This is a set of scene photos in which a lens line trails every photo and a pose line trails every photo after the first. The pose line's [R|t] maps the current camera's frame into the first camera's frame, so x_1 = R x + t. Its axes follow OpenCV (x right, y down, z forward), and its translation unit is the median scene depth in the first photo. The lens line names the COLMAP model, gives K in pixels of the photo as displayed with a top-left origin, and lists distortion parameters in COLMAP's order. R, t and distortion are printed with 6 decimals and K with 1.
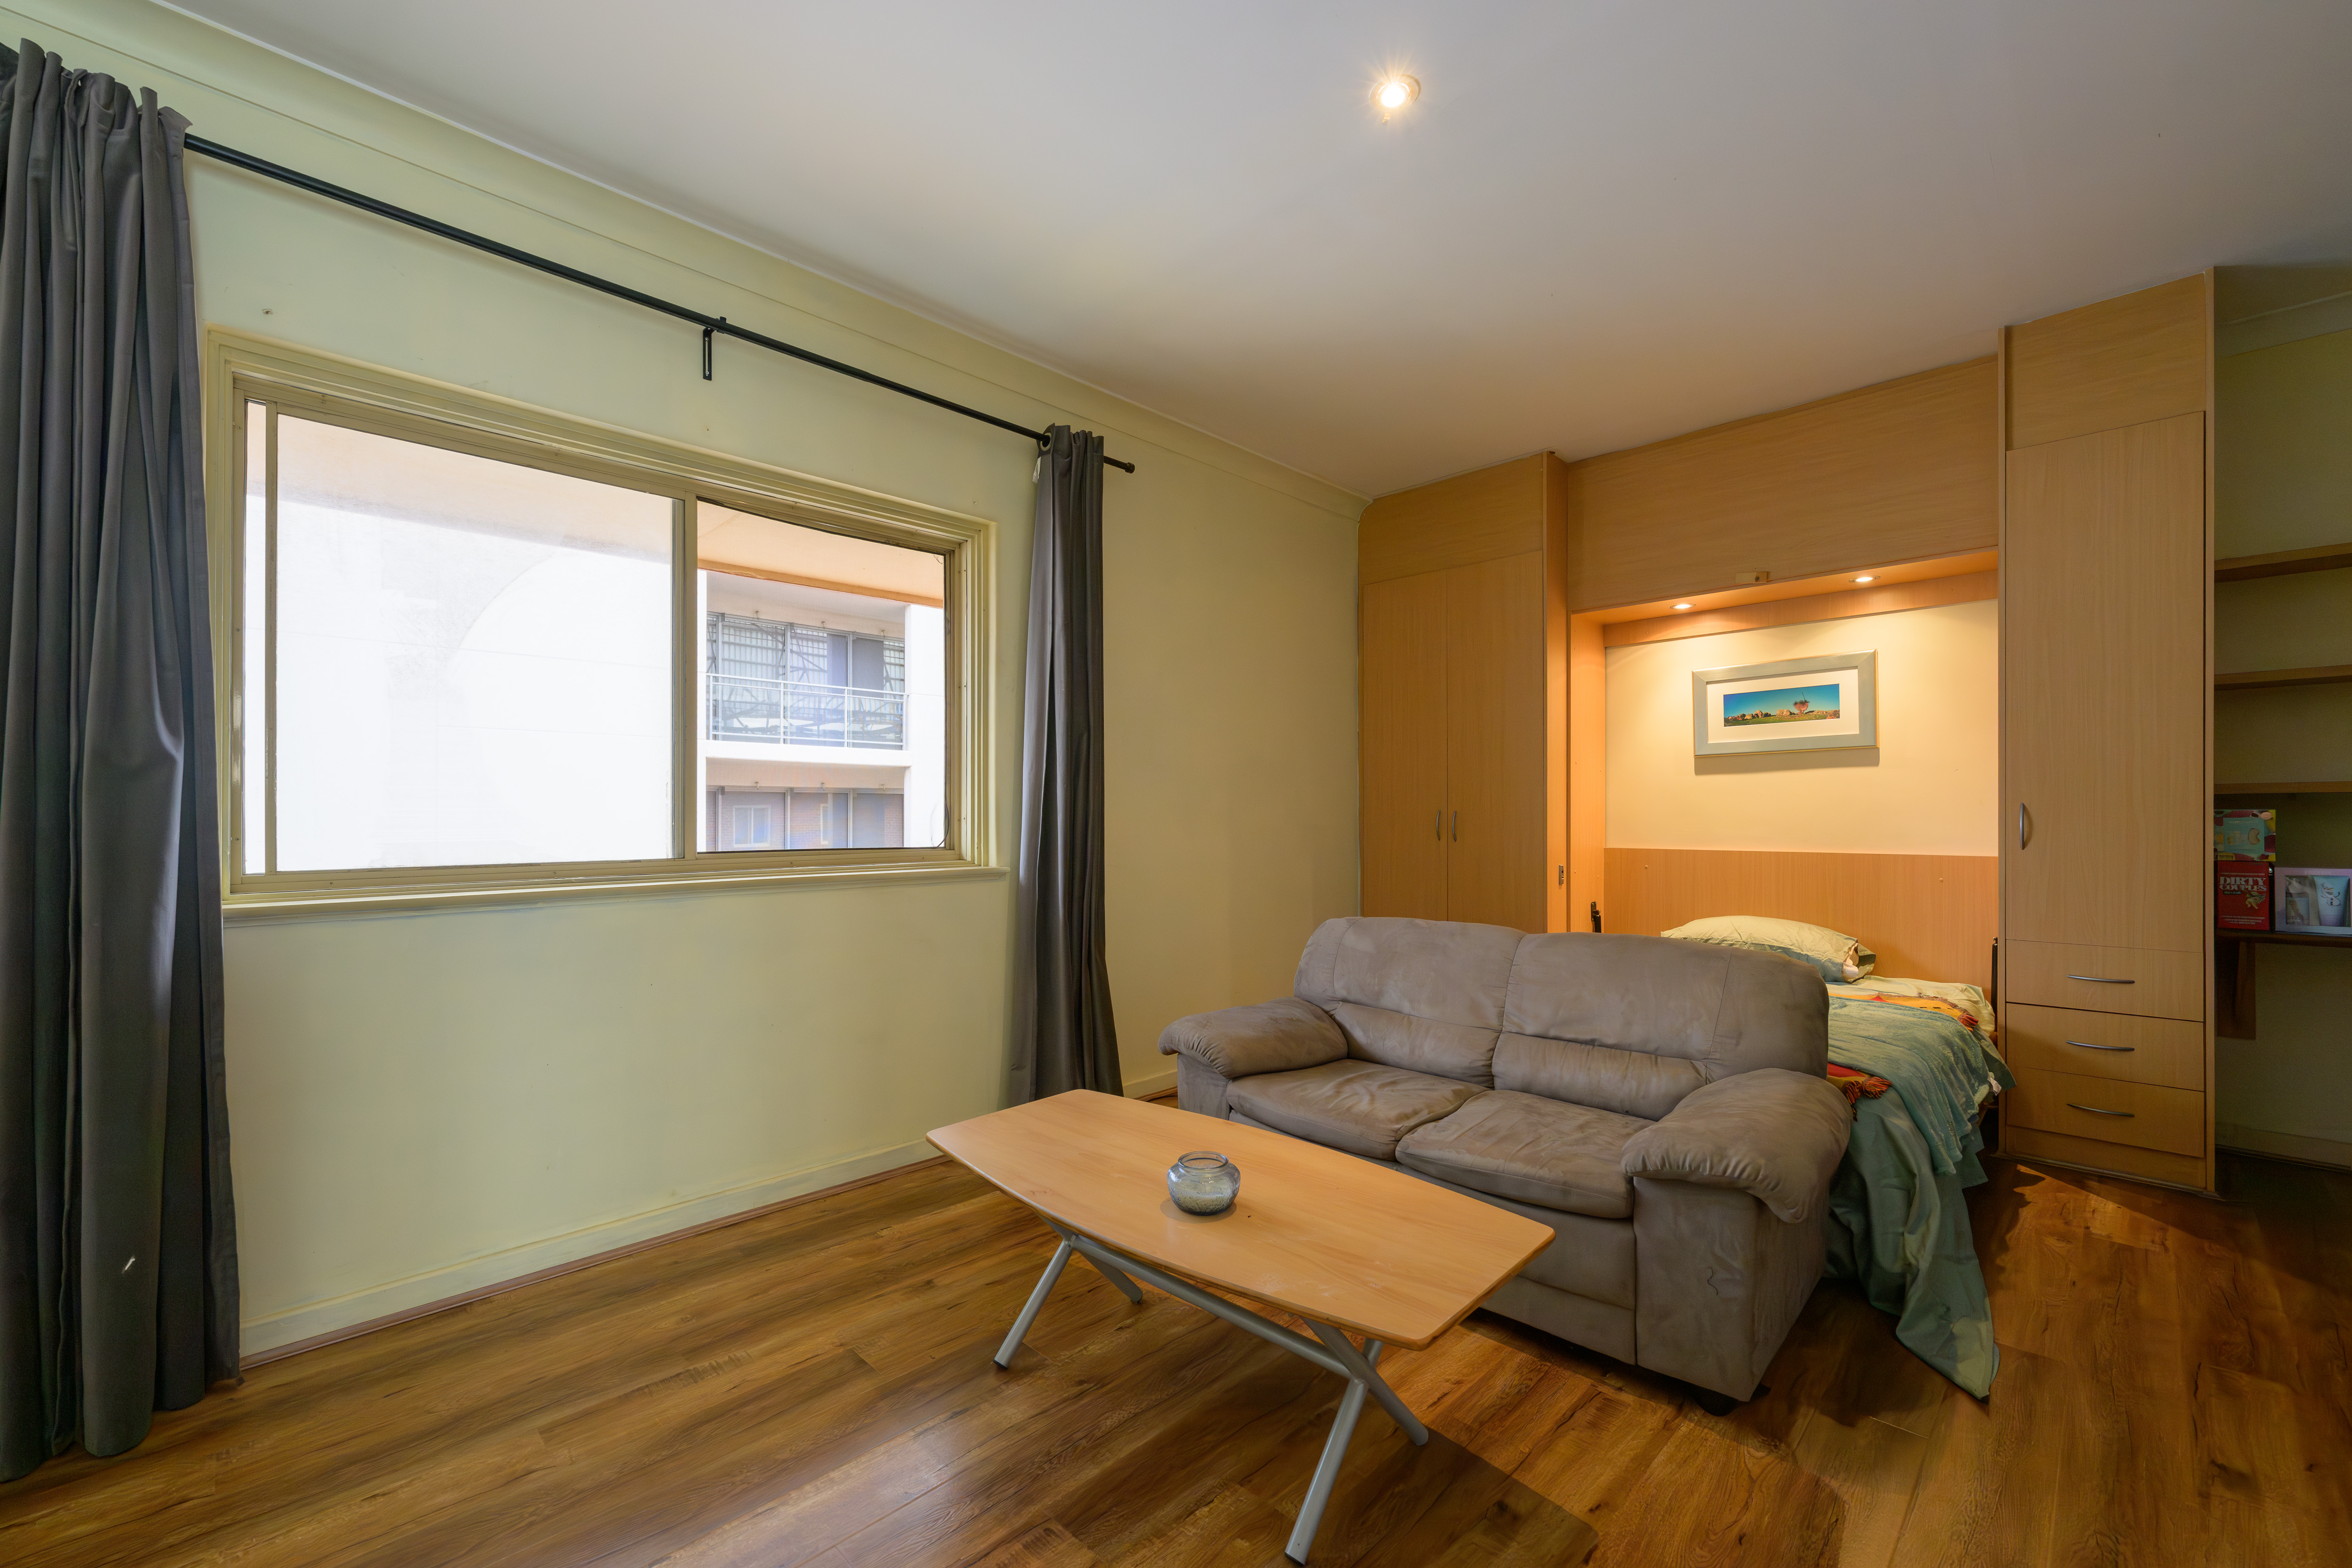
lens RADIAL K [[974.6, 0, 1176.0], [0, 974.6, 784.0], [0, 0, 1]] dist [0.000322, 0.000053]
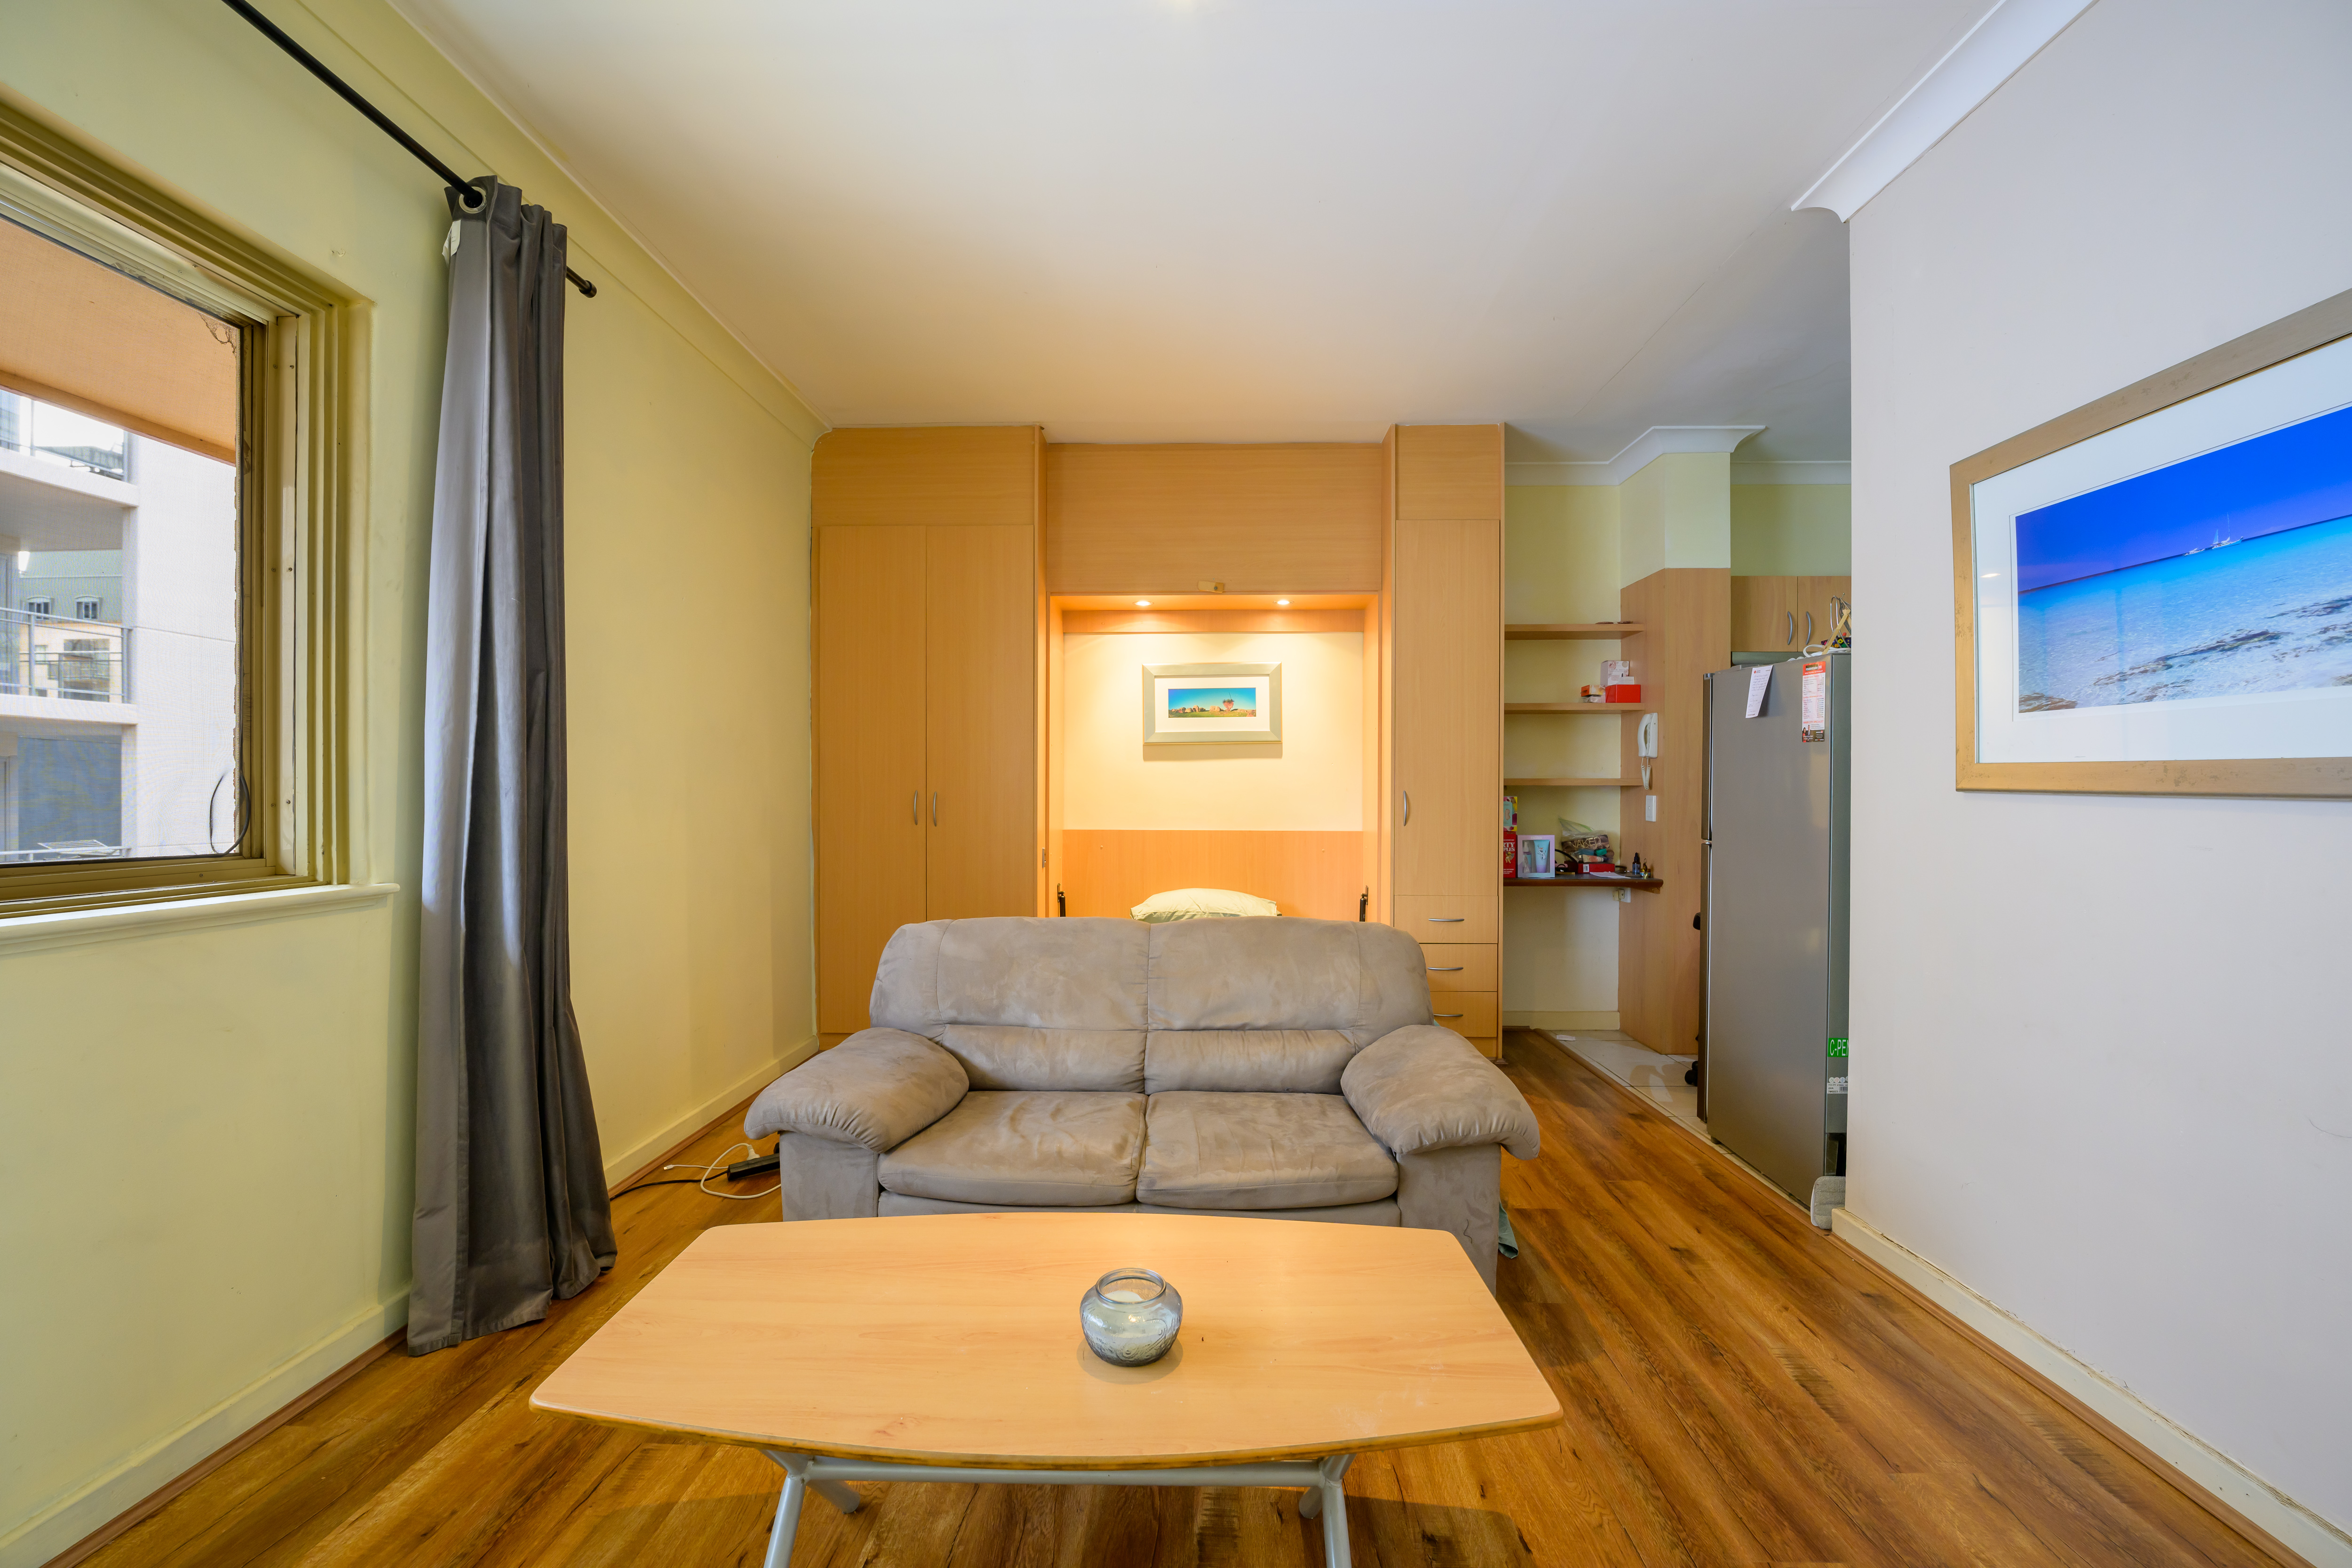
lens RADIAL K [[970.3, 0, 1183.8], [0, 970.3, 779.4], [0, 0, 1]] dist [-0.021964, 0.000277]
pose [[0.721330, 0.015844, 0.692410, -0.263873], [-0.027288, 0.999612, 0.005554, 0.005806], [-0.692053, -0.022901, 0.721483, 0.280899]]
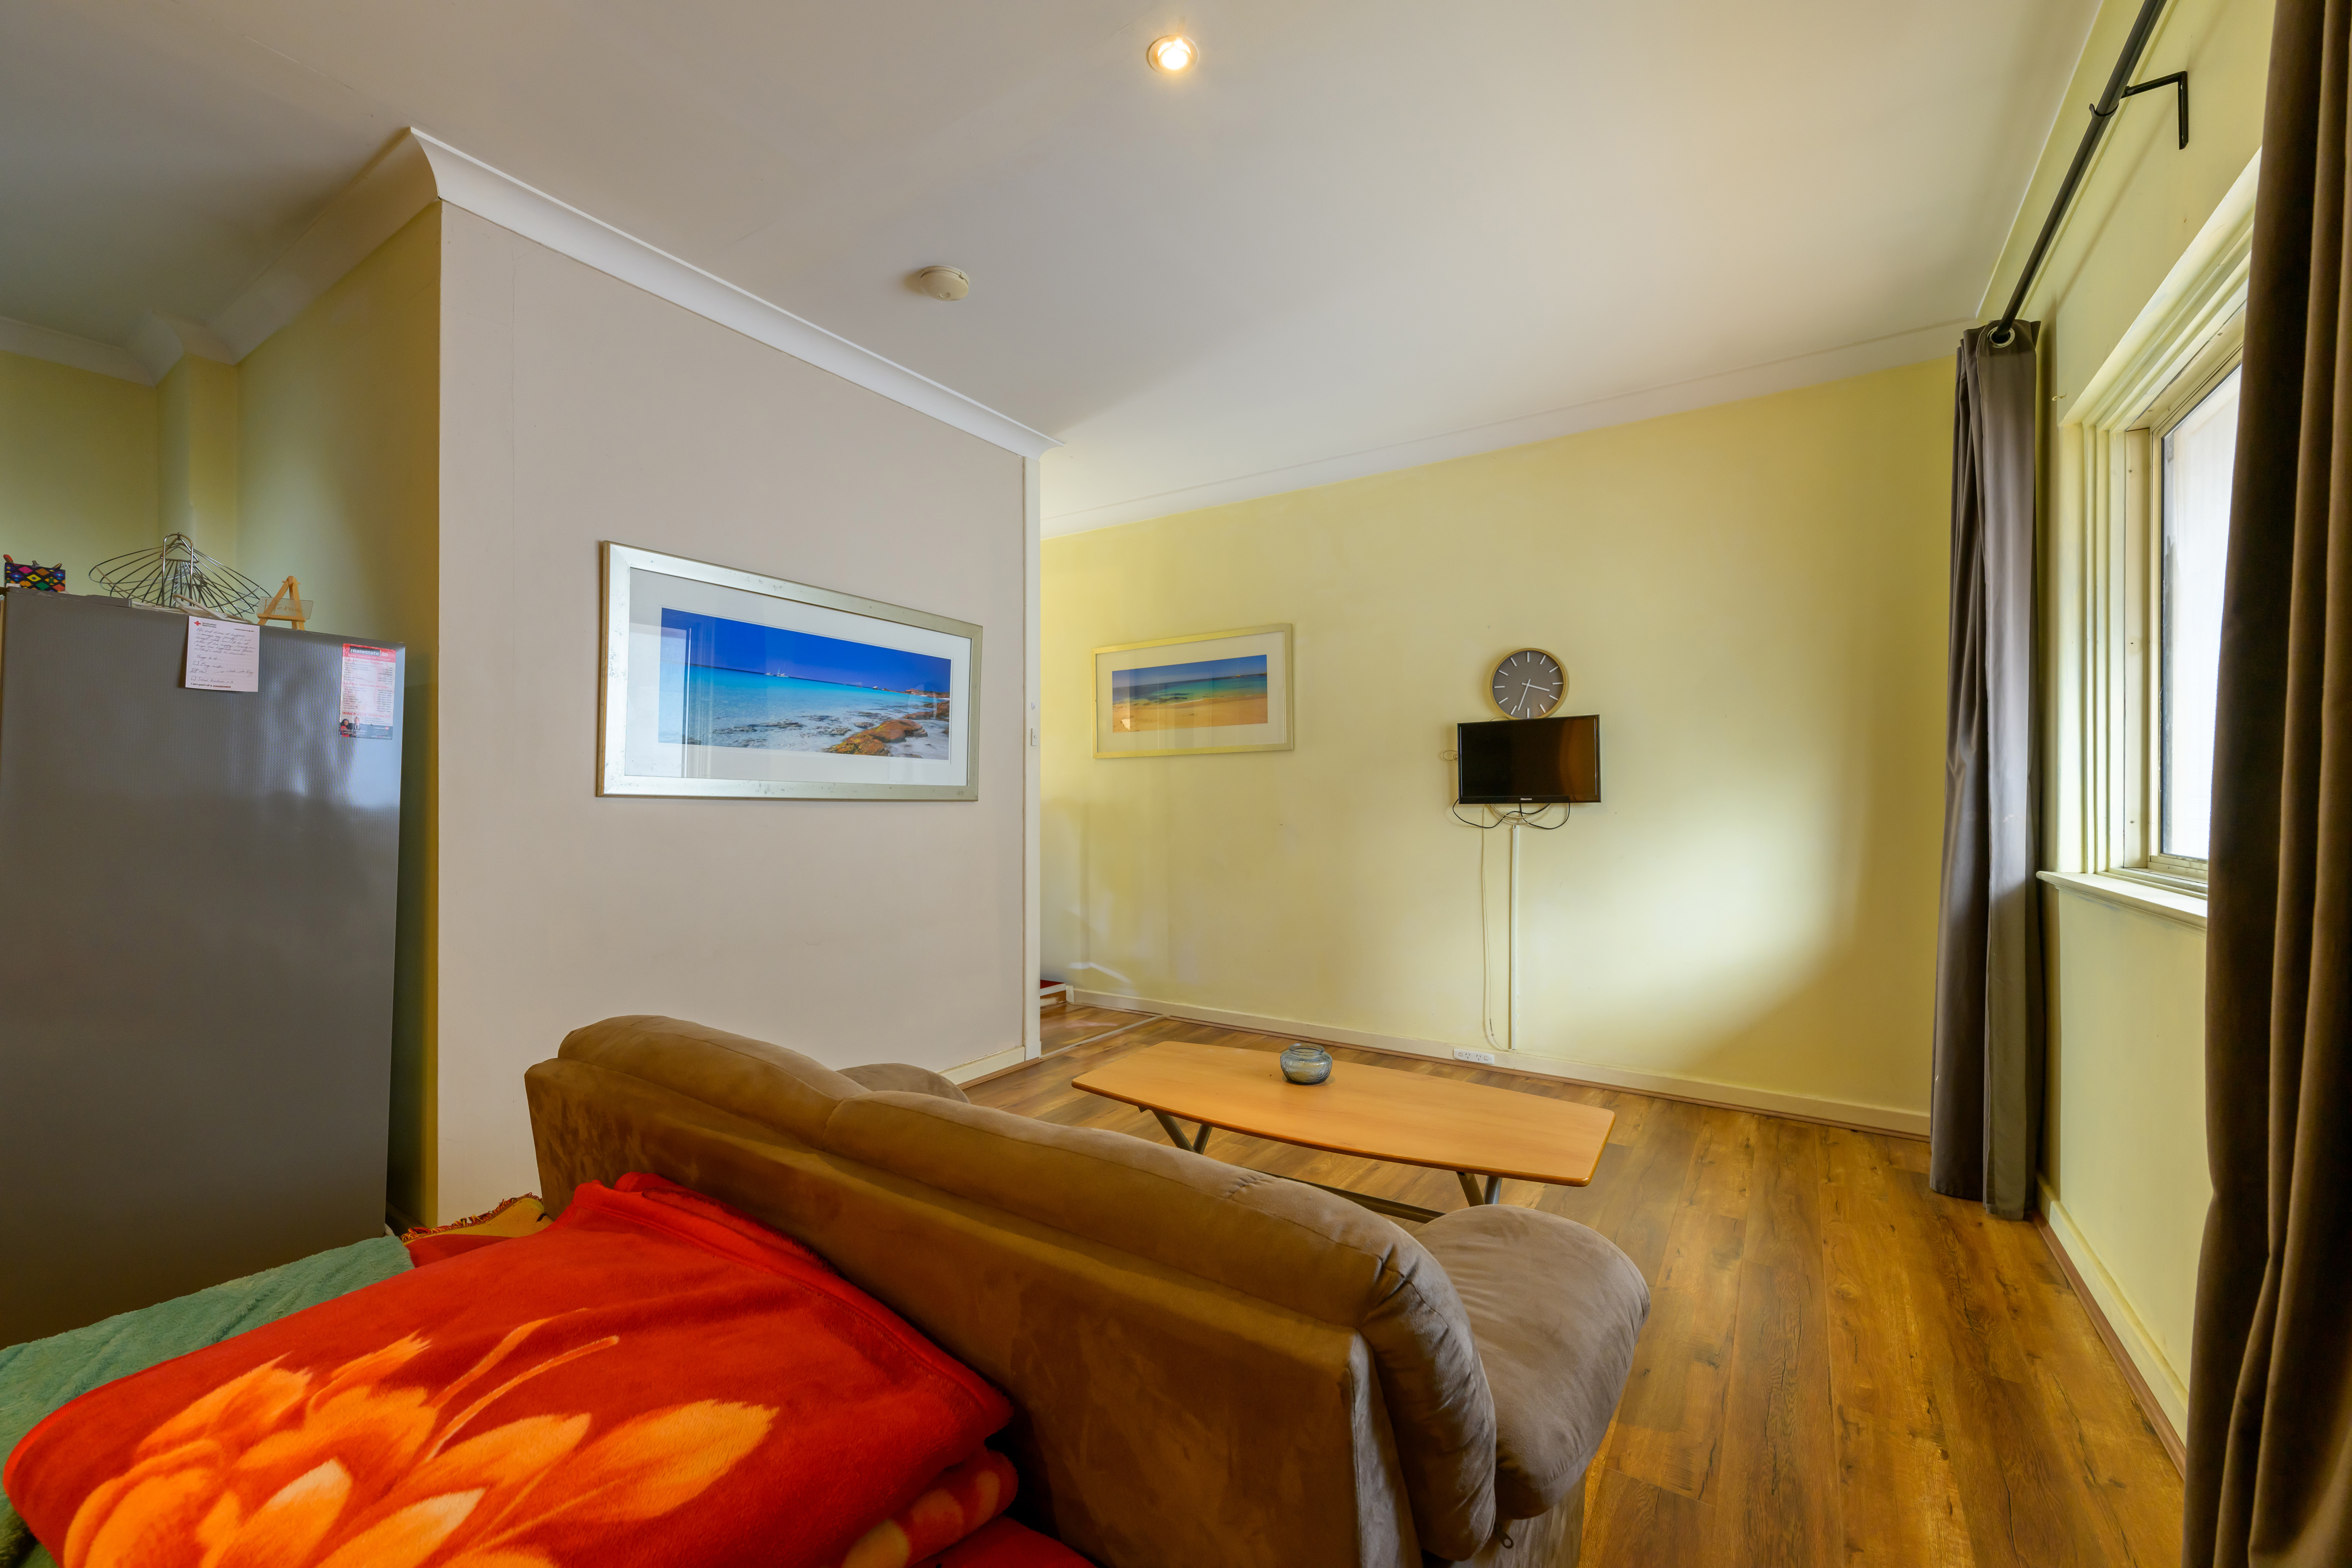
lens RADIAL K [[929.0, 0, 1188.4], [0, 929.0, 793.4], [0, 0, 1]] dist [-0.026200, -0.000017]
pose [[-0.974898, 0.008226, -0.222501, 0.293316], [0.016900, 0.999168, -0.037107, 0.041723], [0.222011, -0.039935, -0.974226, 1.365443]]
